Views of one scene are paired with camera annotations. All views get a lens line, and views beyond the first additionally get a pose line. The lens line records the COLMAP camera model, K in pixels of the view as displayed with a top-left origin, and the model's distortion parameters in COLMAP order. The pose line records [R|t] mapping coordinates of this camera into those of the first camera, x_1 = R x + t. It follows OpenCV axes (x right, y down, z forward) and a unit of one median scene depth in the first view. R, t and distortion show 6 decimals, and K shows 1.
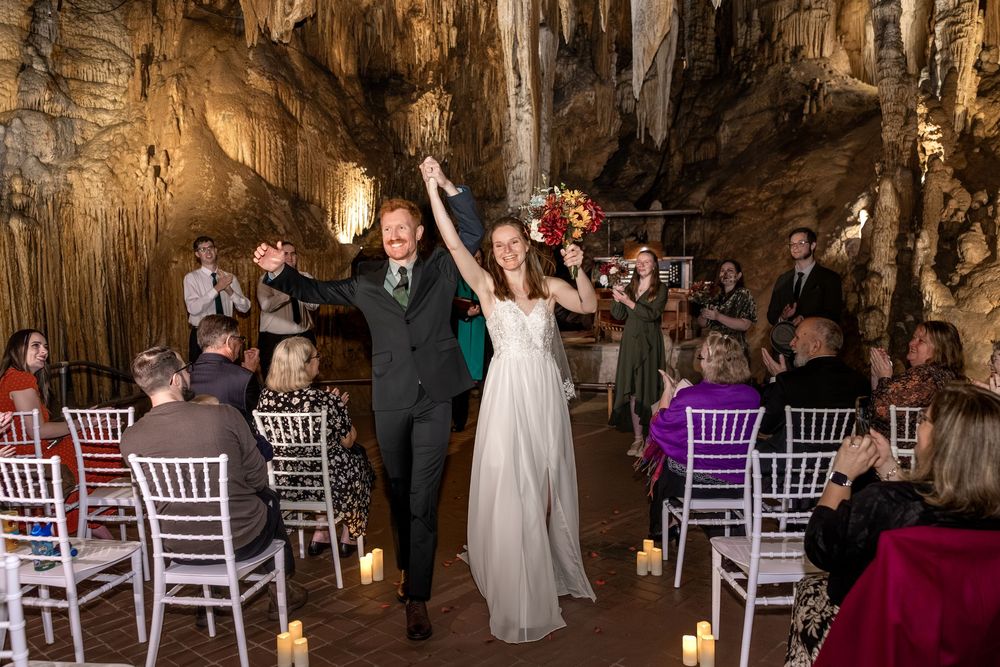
lens RADIAL K [[796.3, 0, 500.5], [0, 796.3, 322.4], [0, 0, 1]] dist [0.001066, 0.006364]
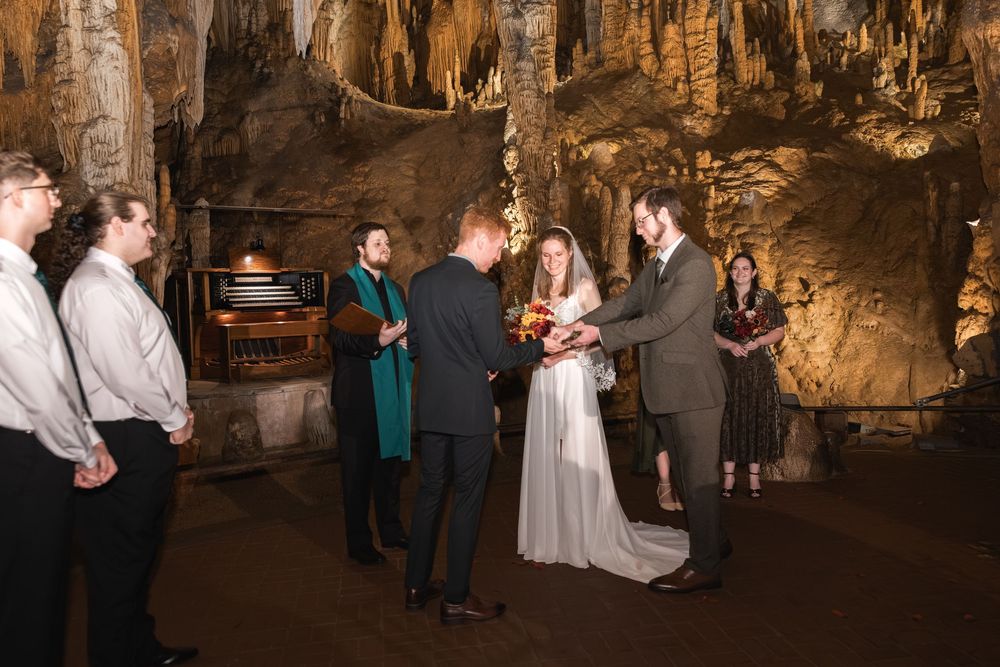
lens RADIAL K [[778.7, 0, 500.0], [0, 778.7, 333.5], [0, 0, 1]] dist [0.005776, -0.042820]
pose [[0.608854, -0.055959, 0.791306, -0.287515], [0.071799, 0.997302, 0.015282, -0.014506], [-0.790026, 0.047511, 0.611229, 0.378160]]
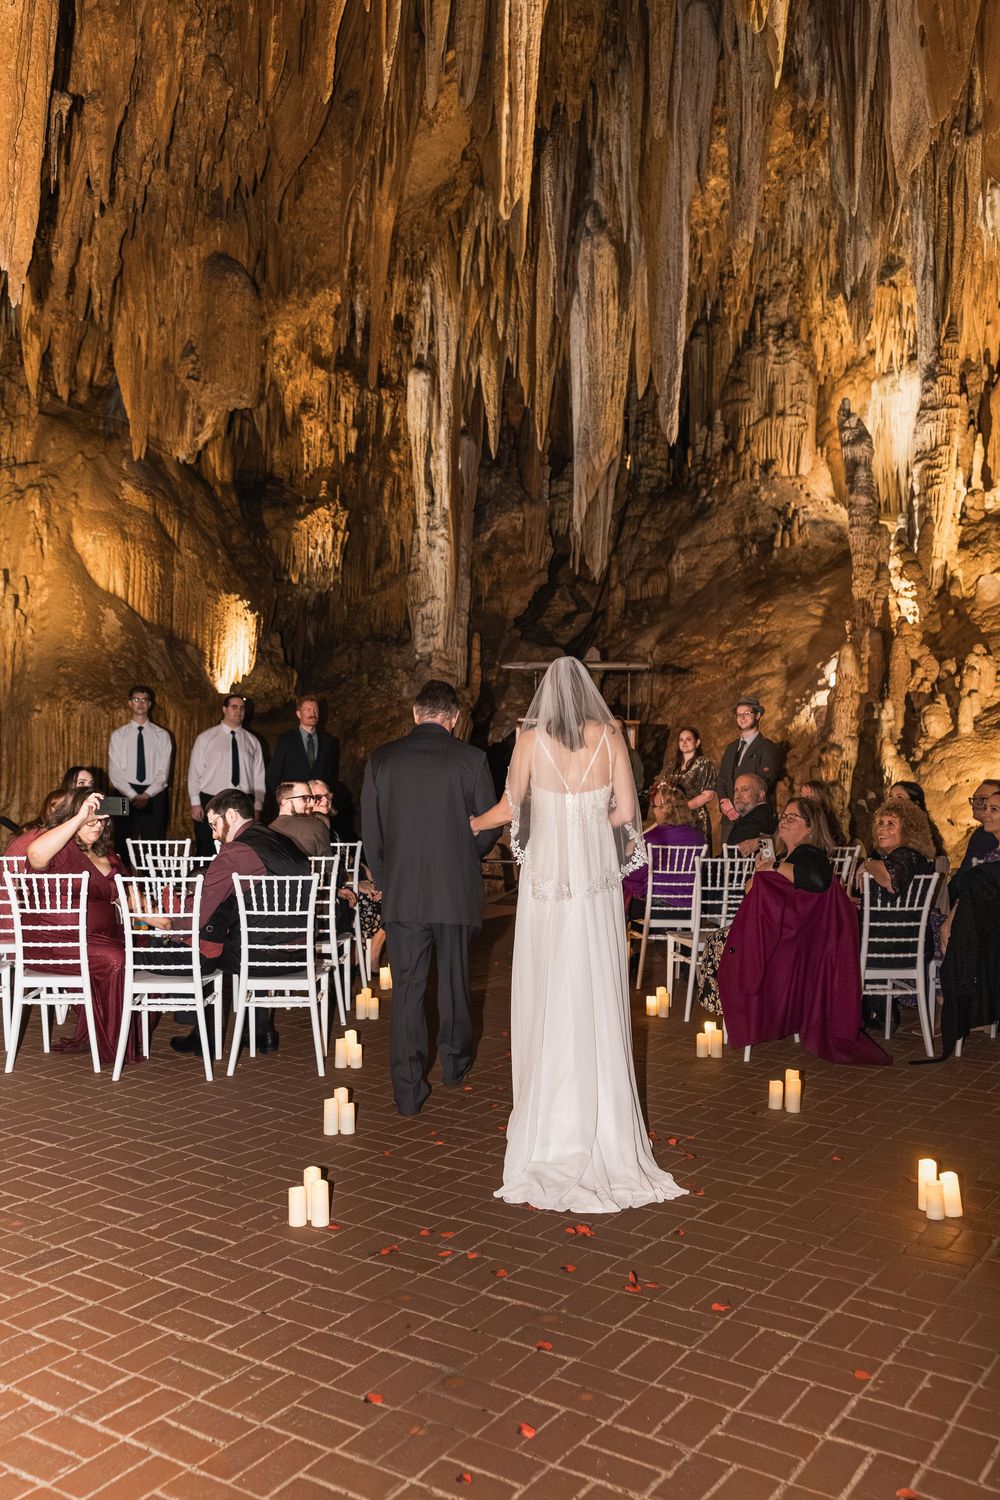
lens RADIAL K [[1335.4, 0, 500.0], [0, 1335.4, 750.0], [0, 0, 1]] dist [-0.008739, -0.001321]
pose [[0.989480, 0.025336, 0.142436, -0.096353], [-0.017793, 0.998383, -0.053982, 0.024058], [-0.143573, 0.050879, 0.988331, -0.338491]]
